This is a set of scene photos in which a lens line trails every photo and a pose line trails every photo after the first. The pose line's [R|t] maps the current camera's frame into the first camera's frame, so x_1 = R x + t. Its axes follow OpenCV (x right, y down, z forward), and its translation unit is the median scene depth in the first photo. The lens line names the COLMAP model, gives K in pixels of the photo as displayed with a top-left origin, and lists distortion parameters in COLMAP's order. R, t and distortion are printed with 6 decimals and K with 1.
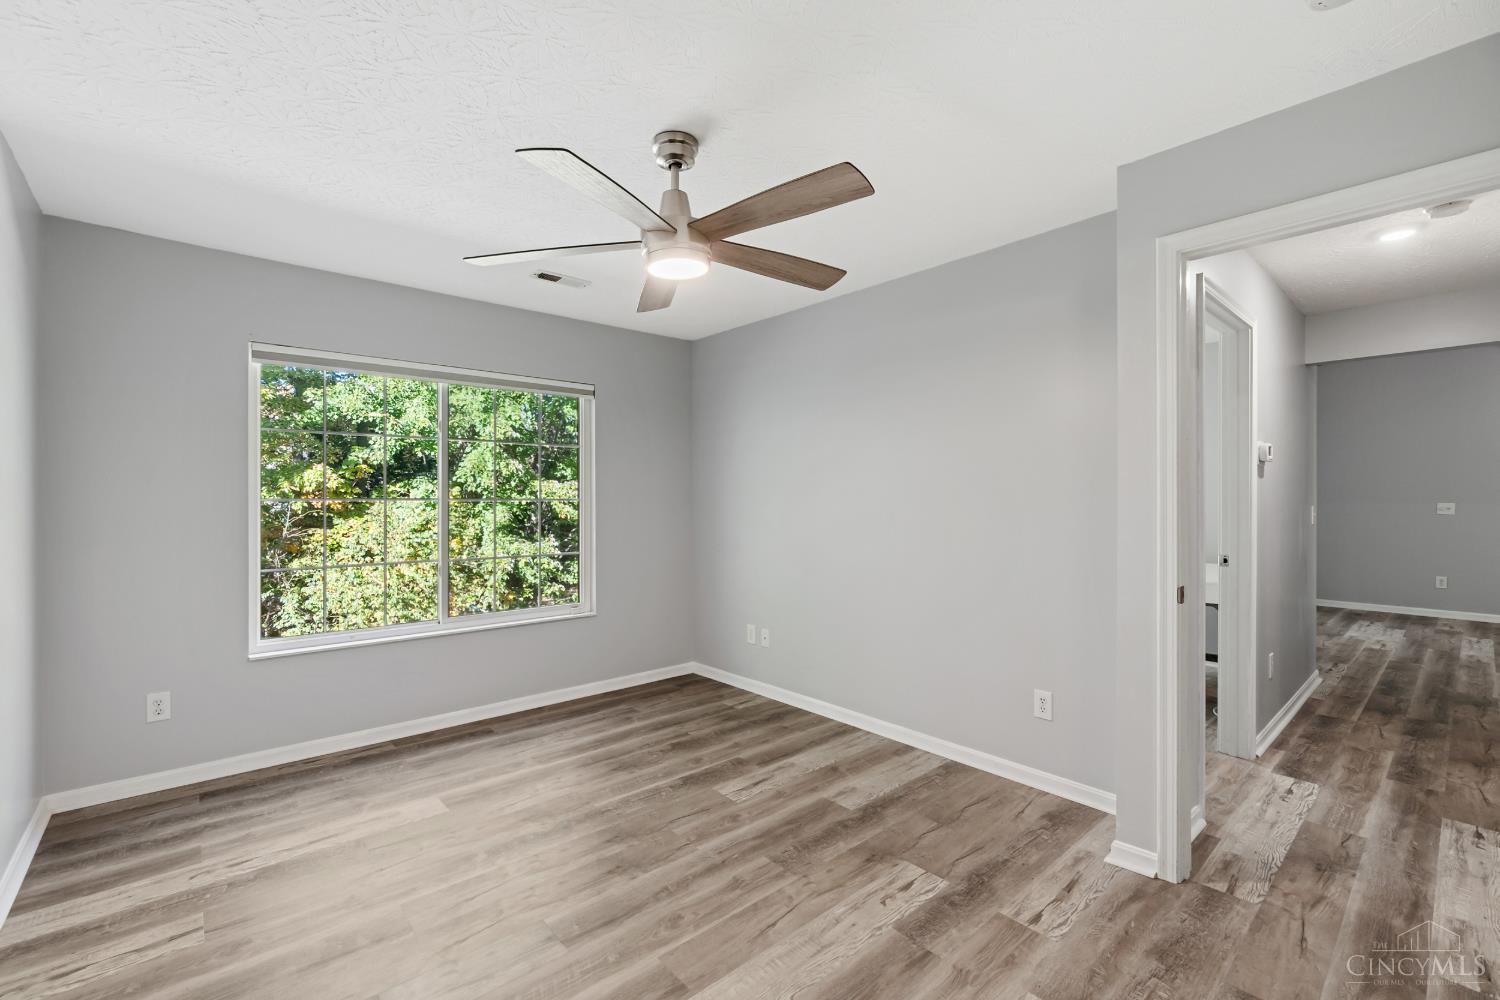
lens RADIAL K [[646.6, 0, 750.2], [0, 646.6, 500.0], [0, 0, 1]] dist [-0.003407, 0.001536]
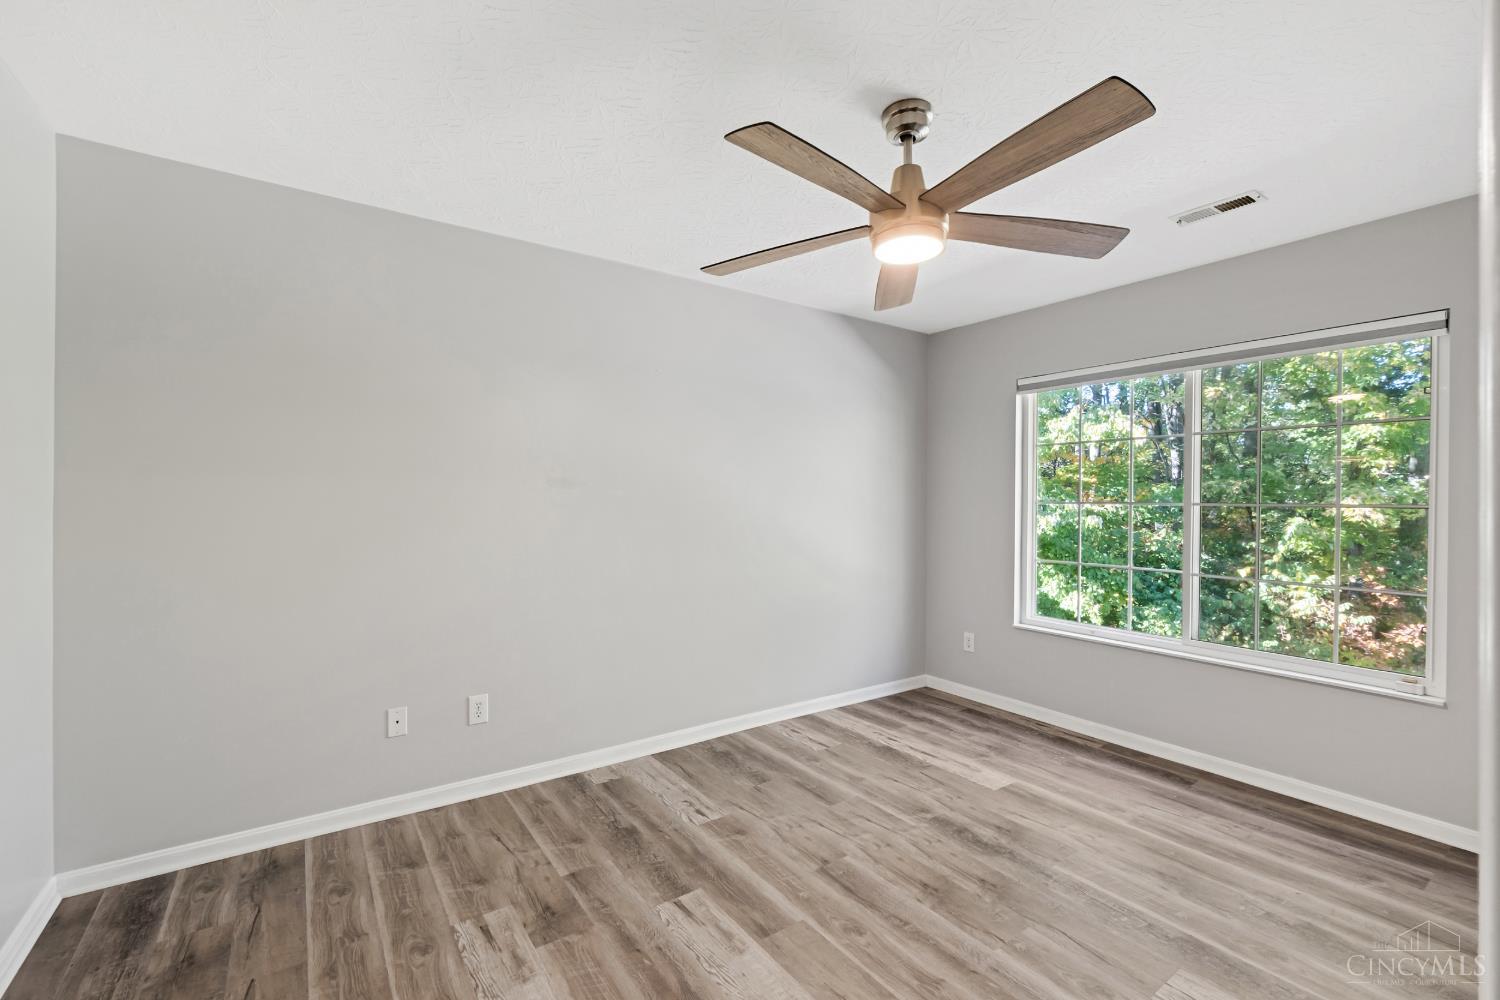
lens RADIAL K [[646.6, 0, 745.7], [0, 646.6, 507.4], [0, 0, 1]] dist [-0.003407, 0.001536]
pose [[-0.120263, 0.011317, -0.992678, 0.602789], [-0.009151, 0.999880, 0.012508, -0.003770], [0.992700, 0.010589, -0.120145, 0.650945]]
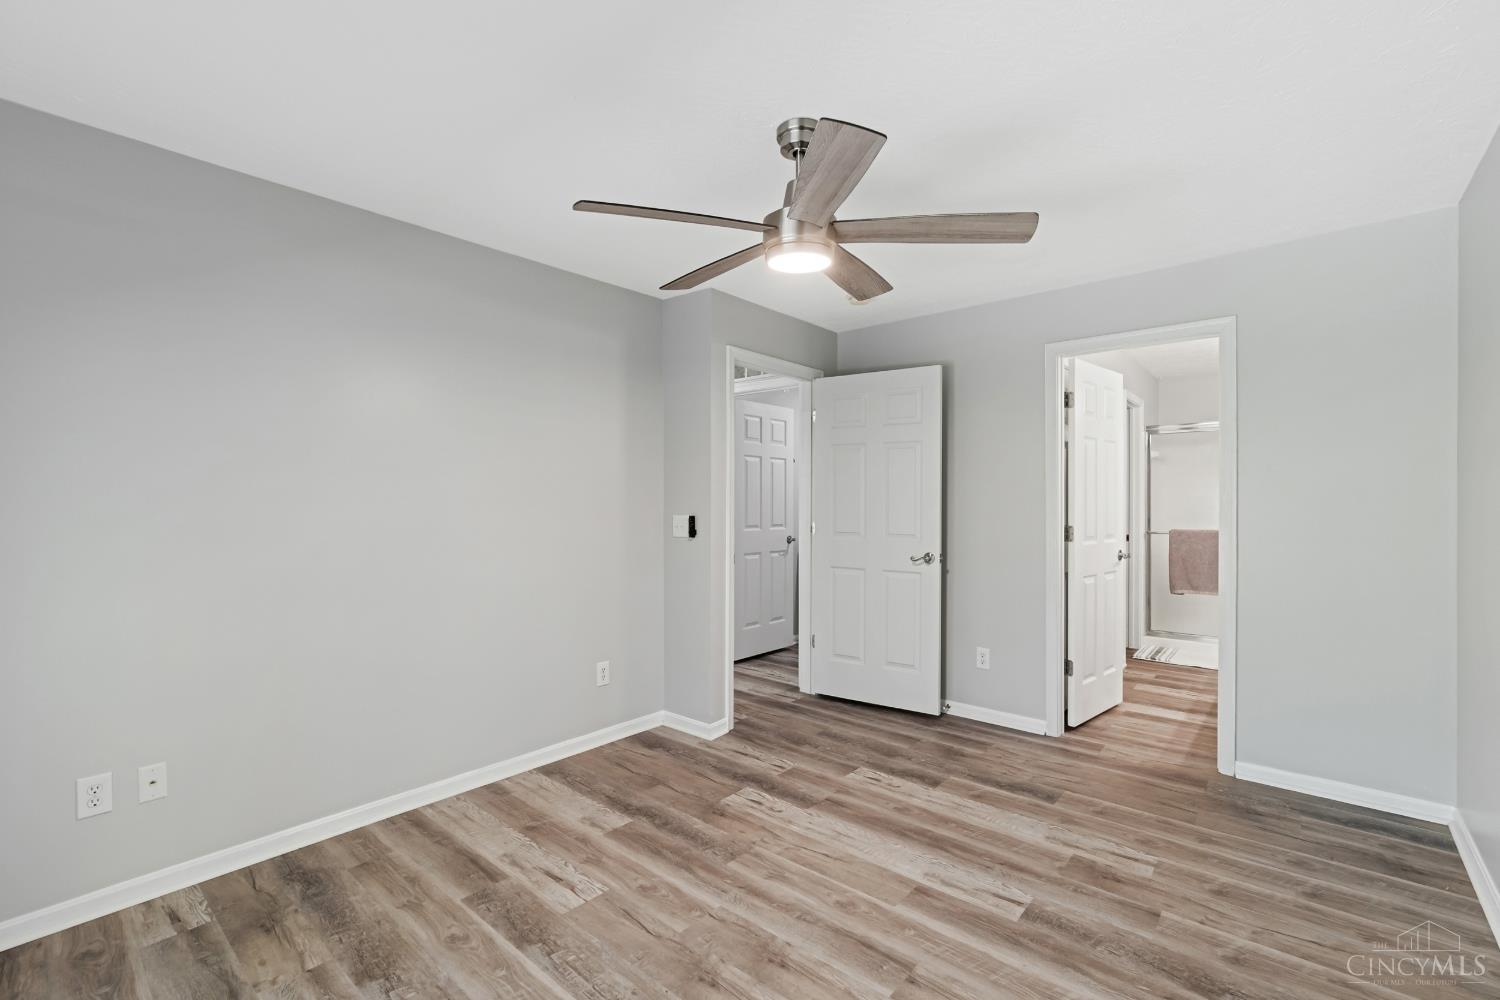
lens RADIAL K [[646.6, 0, 755.6], [0, 646.6, 511.4], [0, 0, 1]] dist [-0.003407, 0.001536]
pose [[-0.135957, -0.013403, 0.990624, -0.775330], [0.003843, 0.999894, 0.014056, -0.001327], [-0.990707, 0.005718, -0.135891, 0.881889]]
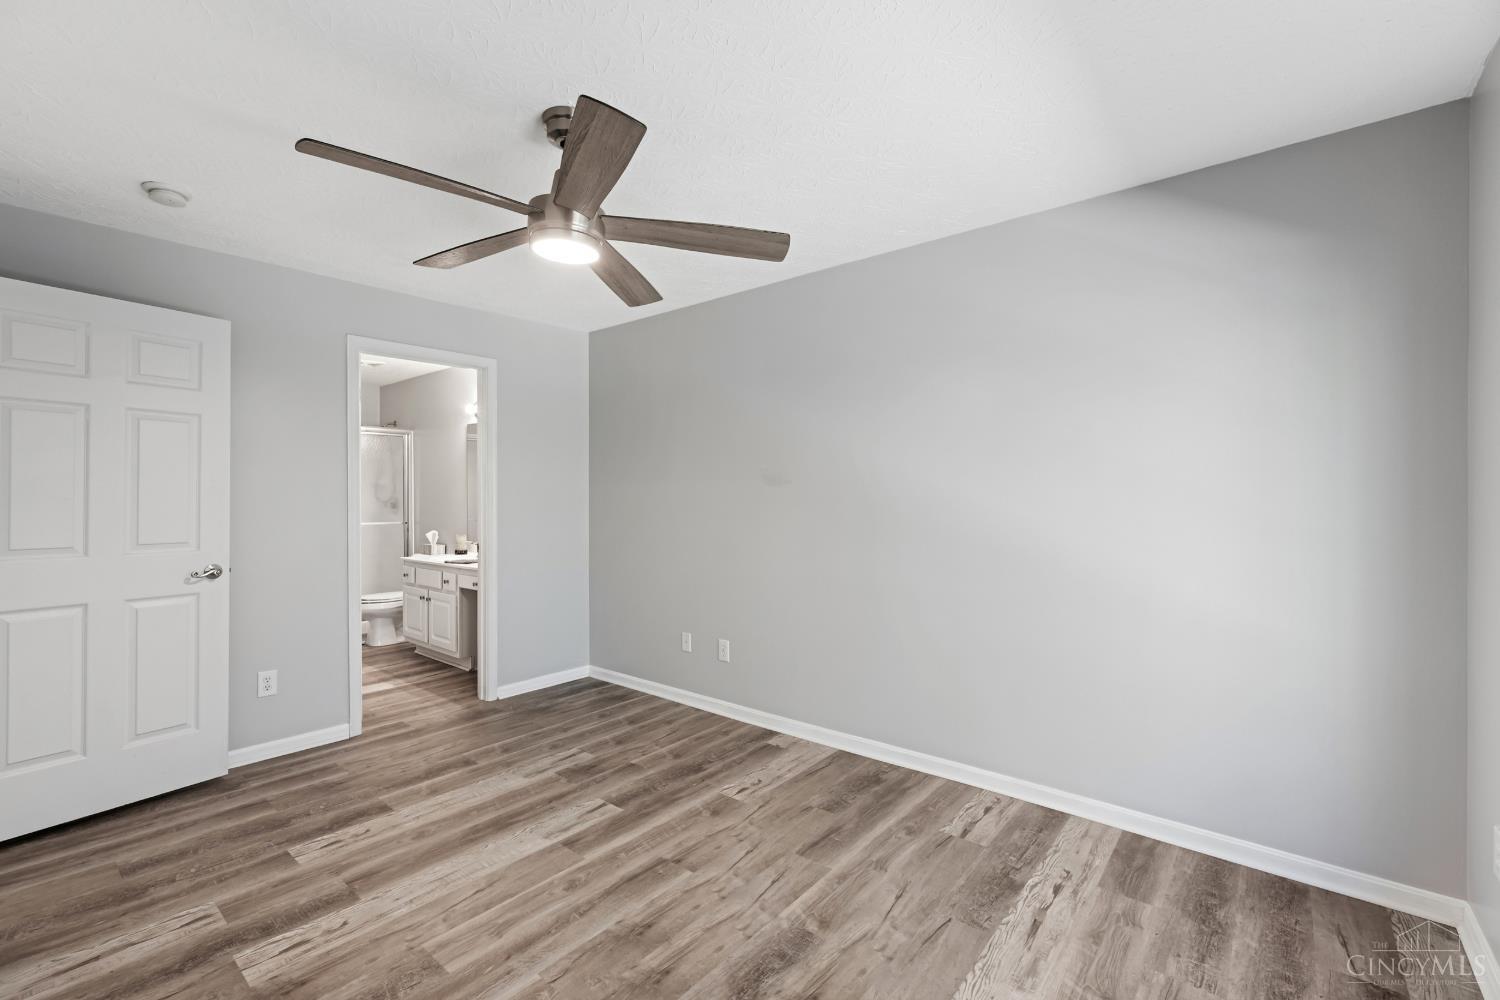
lens RADIAL K [[646.6, 0, 731.4], [0, 646.6, 478.8], [0, 0, 1]] dist [-0.003407, 0.001536]
pose [[-0.991885, 0.000874, -0.127132, -0.168128], [0.003924, 0.999710, -0.023746, 0.000801], [0.127074, -0.024052, -0.991602, 1.455767]]
